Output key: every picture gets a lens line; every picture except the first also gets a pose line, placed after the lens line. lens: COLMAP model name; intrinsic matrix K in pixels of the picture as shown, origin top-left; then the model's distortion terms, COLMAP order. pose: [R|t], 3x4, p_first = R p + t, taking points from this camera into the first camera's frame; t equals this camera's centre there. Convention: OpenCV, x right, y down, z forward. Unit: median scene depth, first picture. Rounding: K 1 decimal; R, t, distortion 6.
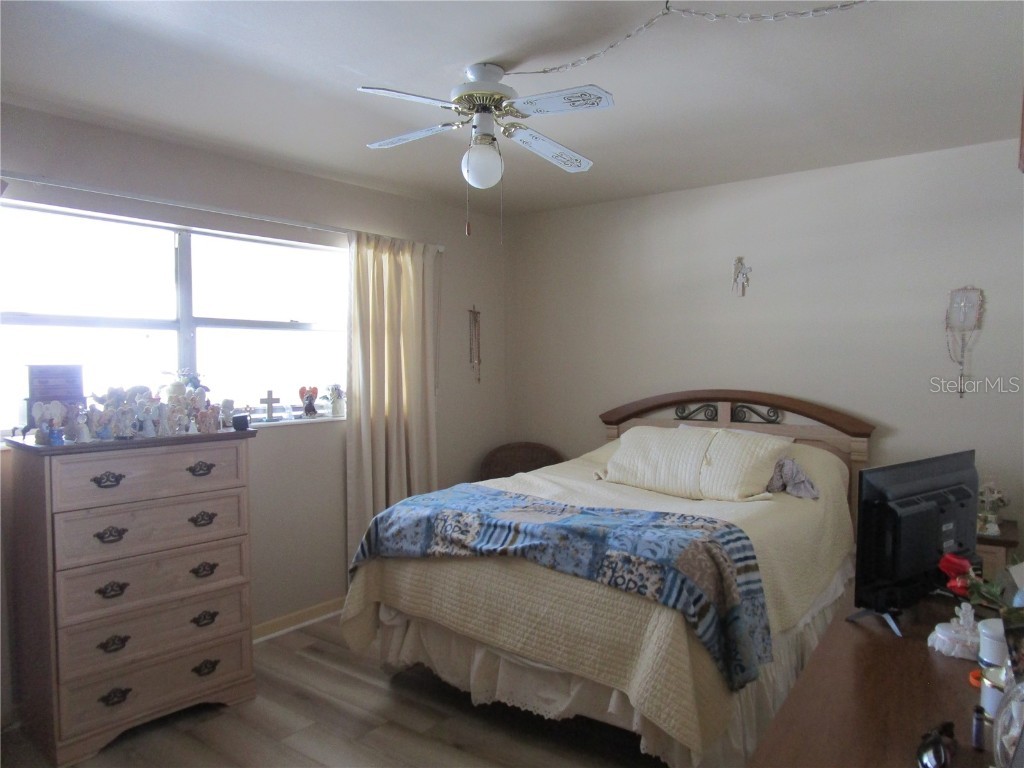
lens RADIAL K [[733.9, 0, 509.8], [0, 733.9, 388.6], [0, 0, 1]] dist [-0.022986, 0.010190]
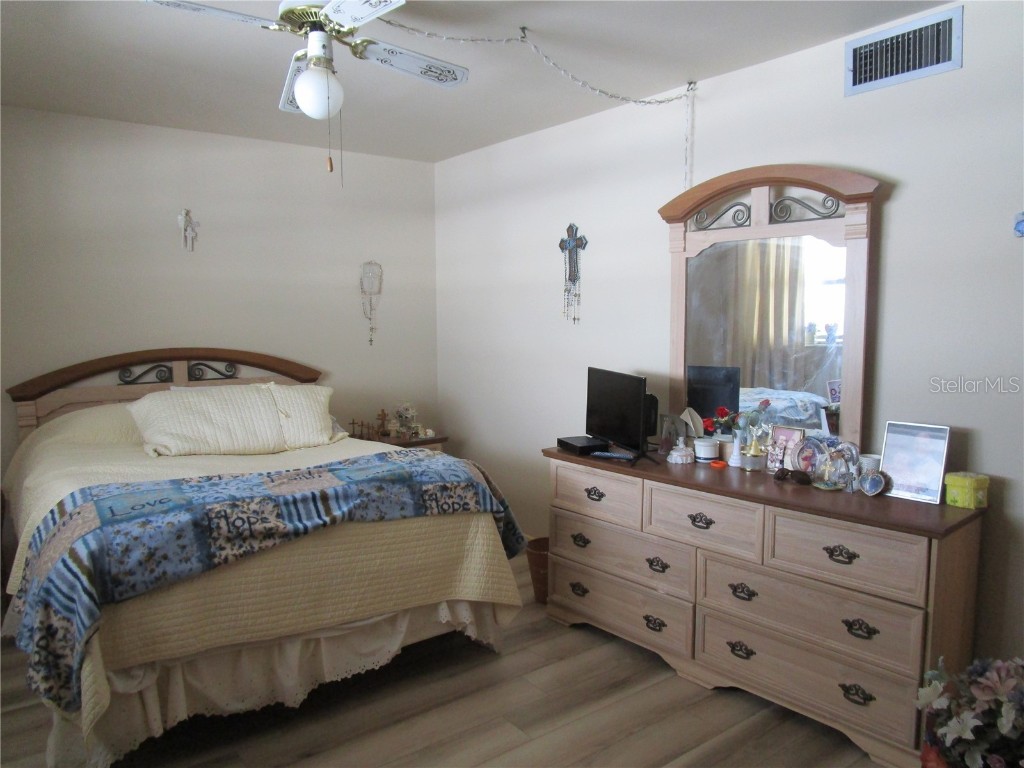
lens RADIAL K [[733.9, 0, 509.8], [0, 733.9, 388.6], [0, 0, 1]] dist [-0.022986, 0.010190]
pose [[0.267778, -0.091529, 0.959123, -0.764441], [0.039618, 0.995682, 0.083956, -0.013094], [-0.962666, 0.015517, 0.270248, 0.492973]]
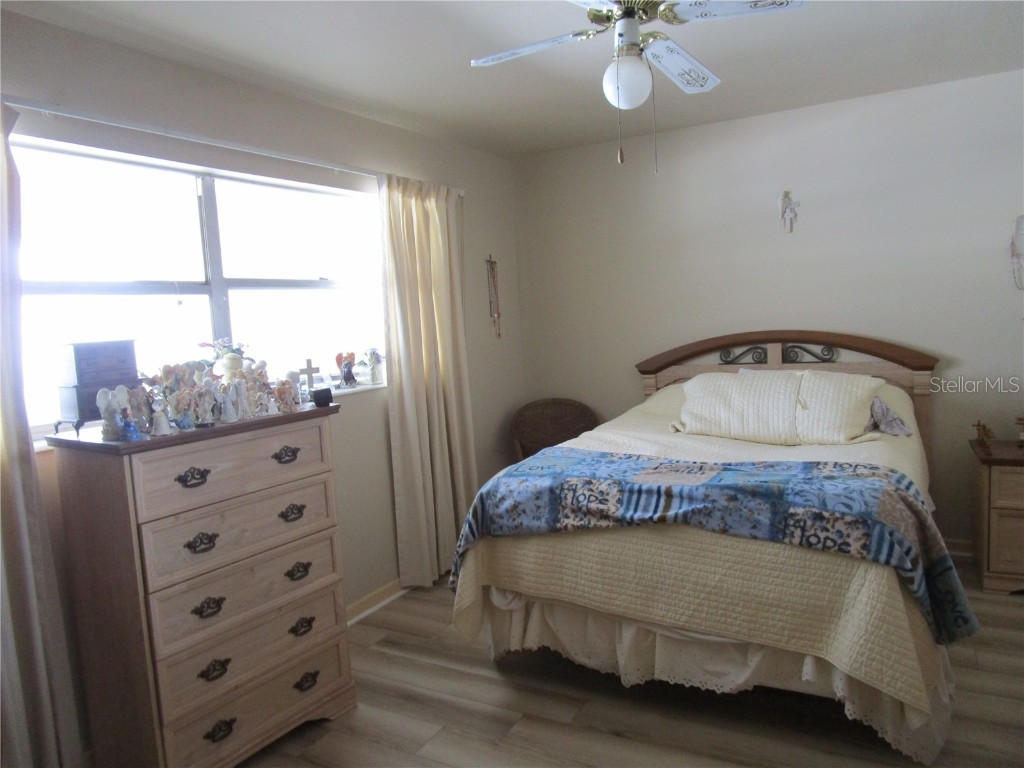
lens RADIAL K [[733.9, 0, 509.8], [0, 733.9, 388.6], [0, 0, 1]] dist [-0.022986, 0.010190]
pose [[0.988445, -0.065812, 0.136546, -0.284426], [0.057435, 0.996269, 0.064409, -0.006582], [-0.140275, -0.055823, 0.988538, 0.131810]]
